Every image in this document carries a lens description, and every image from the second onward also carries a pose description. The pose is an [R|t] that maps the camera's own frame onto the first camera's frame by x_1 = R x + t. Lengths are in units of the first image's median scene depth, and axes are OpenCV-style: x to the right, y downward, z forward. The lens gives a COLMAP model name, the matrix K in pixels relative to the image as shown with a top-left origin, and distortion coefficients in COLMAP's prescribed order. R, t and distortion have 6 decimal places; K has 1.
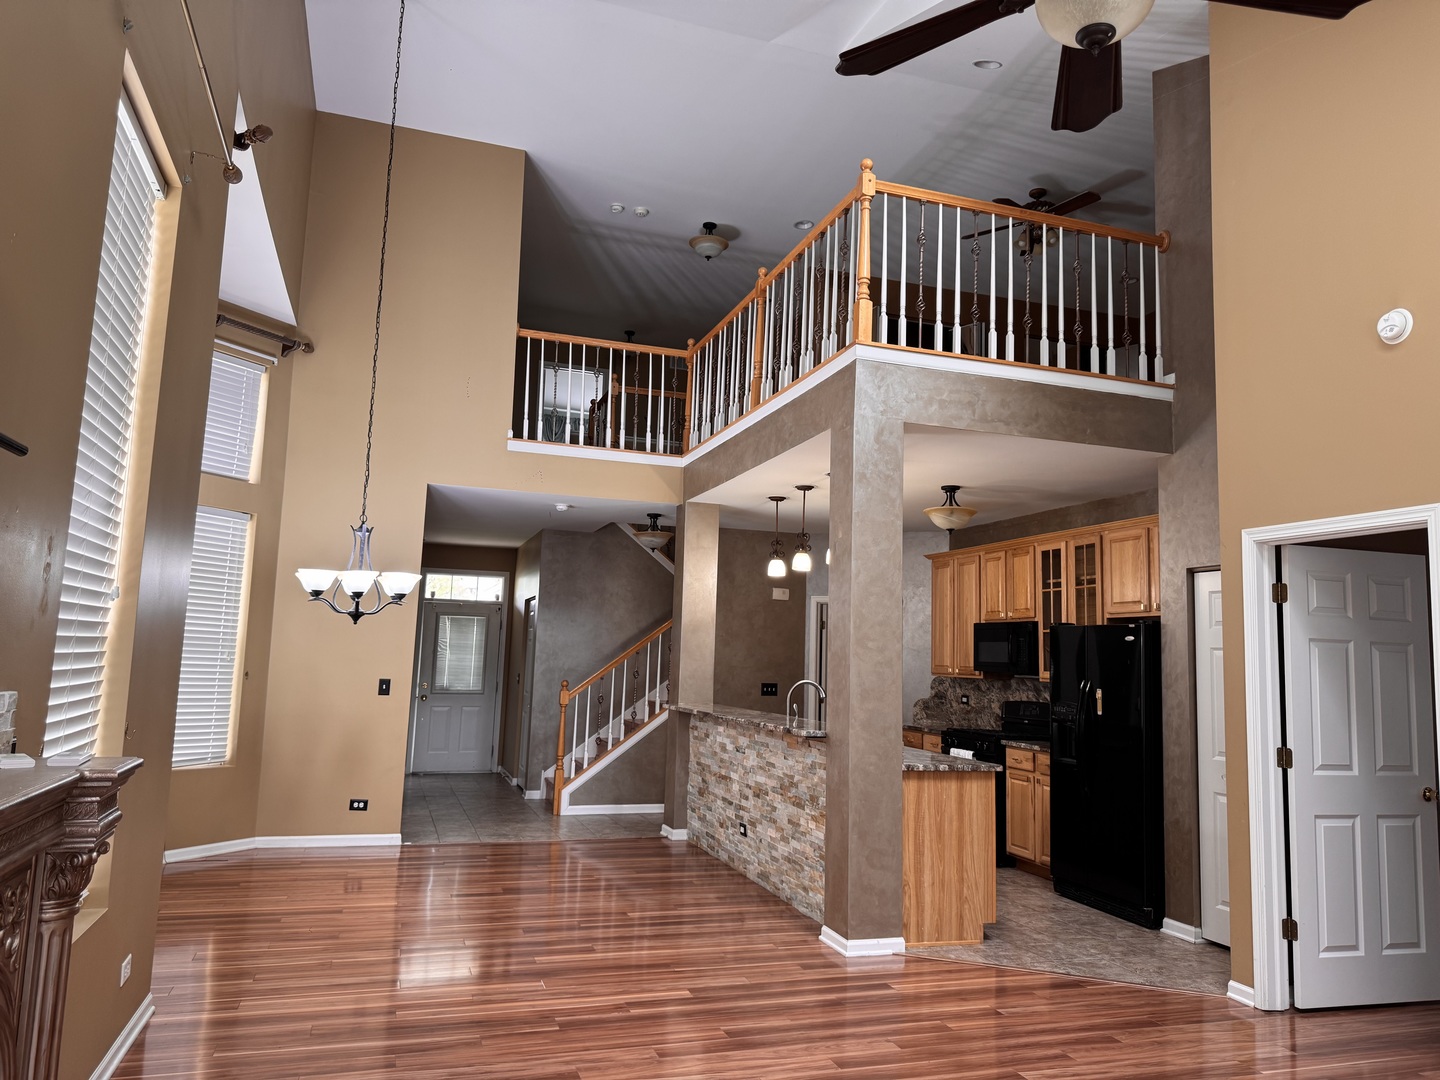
lens RADIAL K [[1083.8, 0, 720.0], [0, 1083.8, 540.0], [0, 0, 1]] dist [-0.001359, -0.000353]
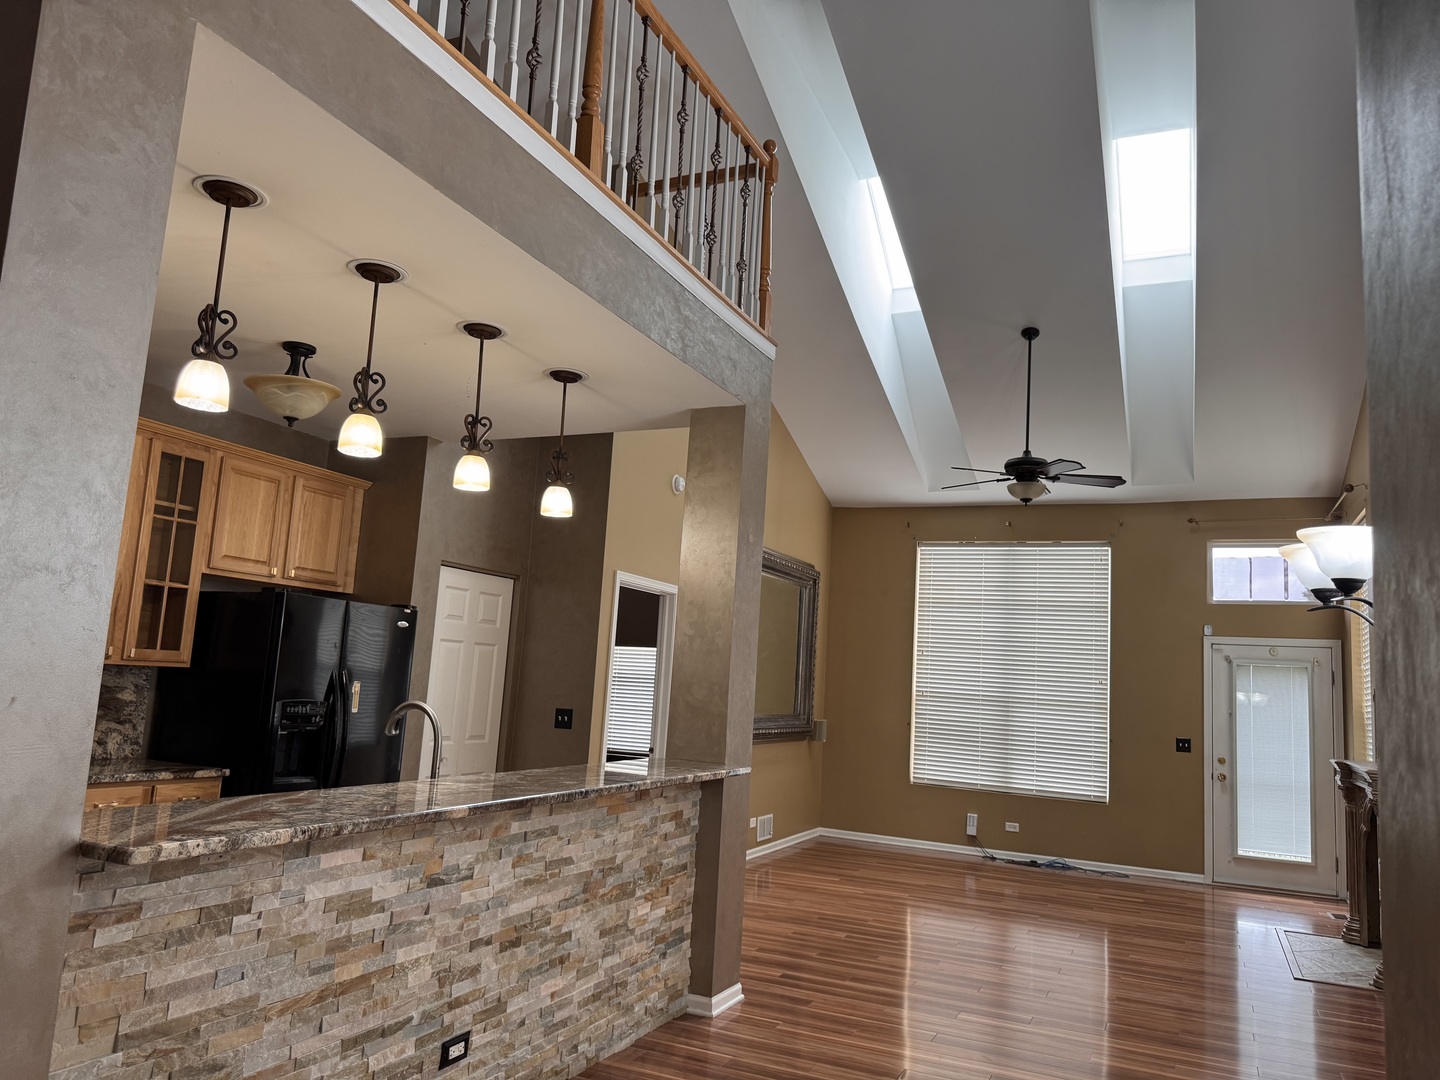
lens RADIAL K [[1083.8, 0, 720.0], [0, 1083.8, 540.0], [0, 0, 1]] dist [-0.001359, -0.000353]
pose [[-0.751808, 0.012717, 0.659259, -0.368883], [-0.153886, 0.968821, -0.194177, 0.141587], [-0.641174, -0.247435, -0.726411, 1.354606]]
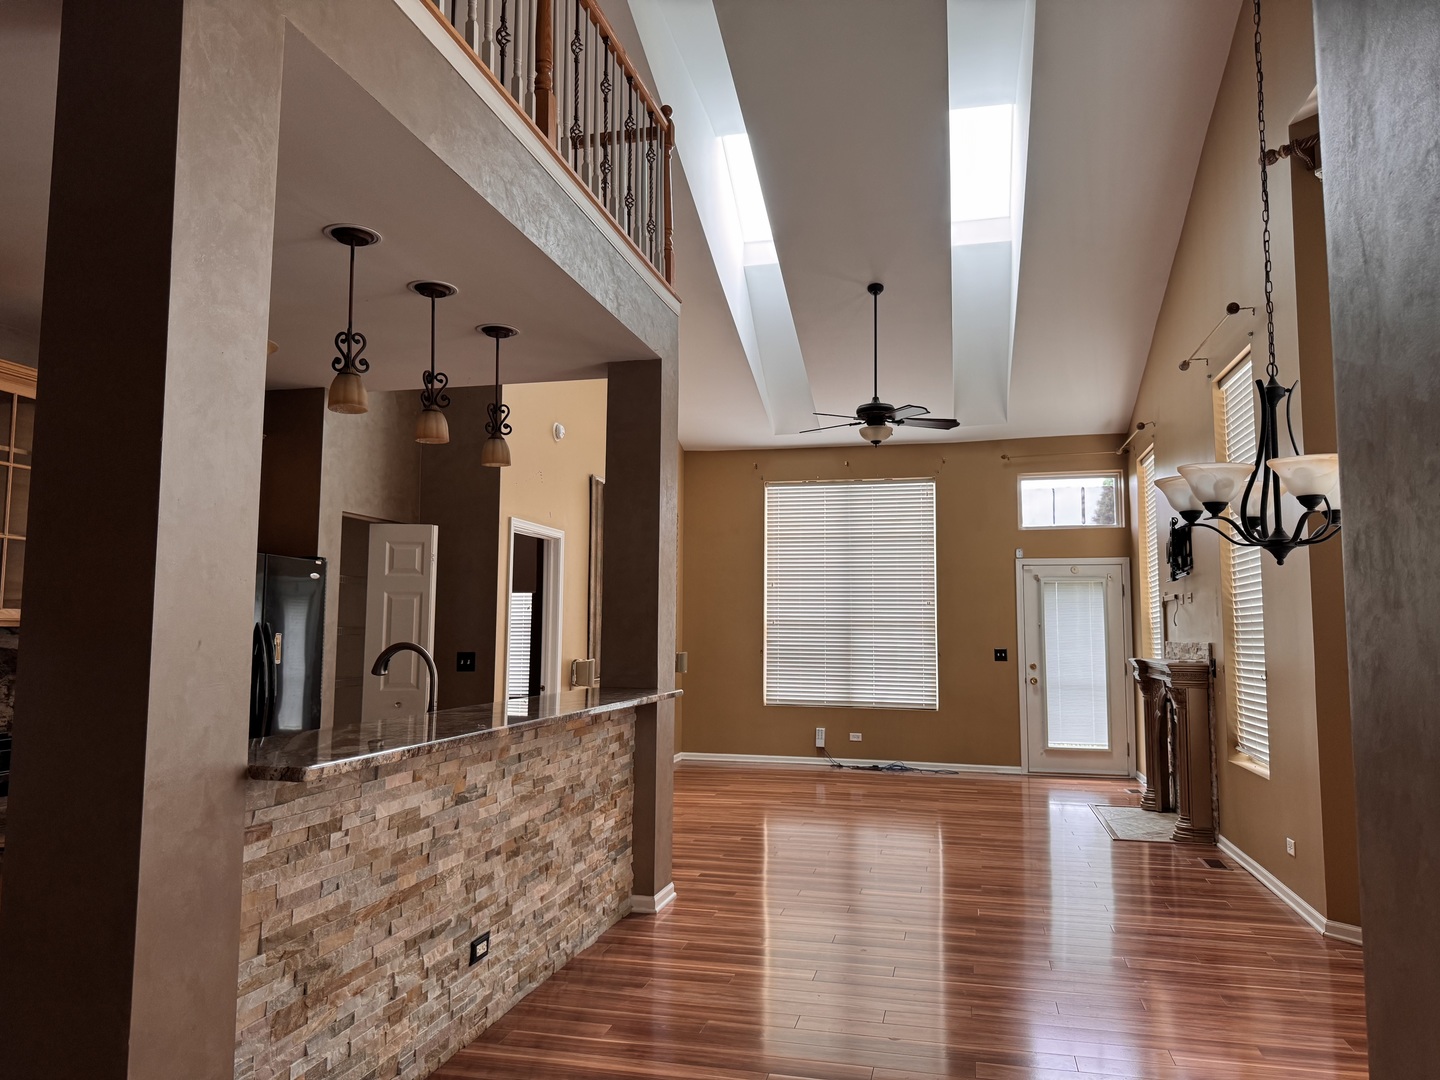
lens RADIAL K [[1083.8, 0, 720.0], [0, 1083.8, 540.0], [0, 0, 1]] dist [-0.001359, -0.000353]
pose [[-0.866722, 0.007447, 0.498736, -0.333564], [-0.087557, 0.982091, -0.166824, 0.165497], [-0.491047, -0.188258, -0.850548, 1.456341]]
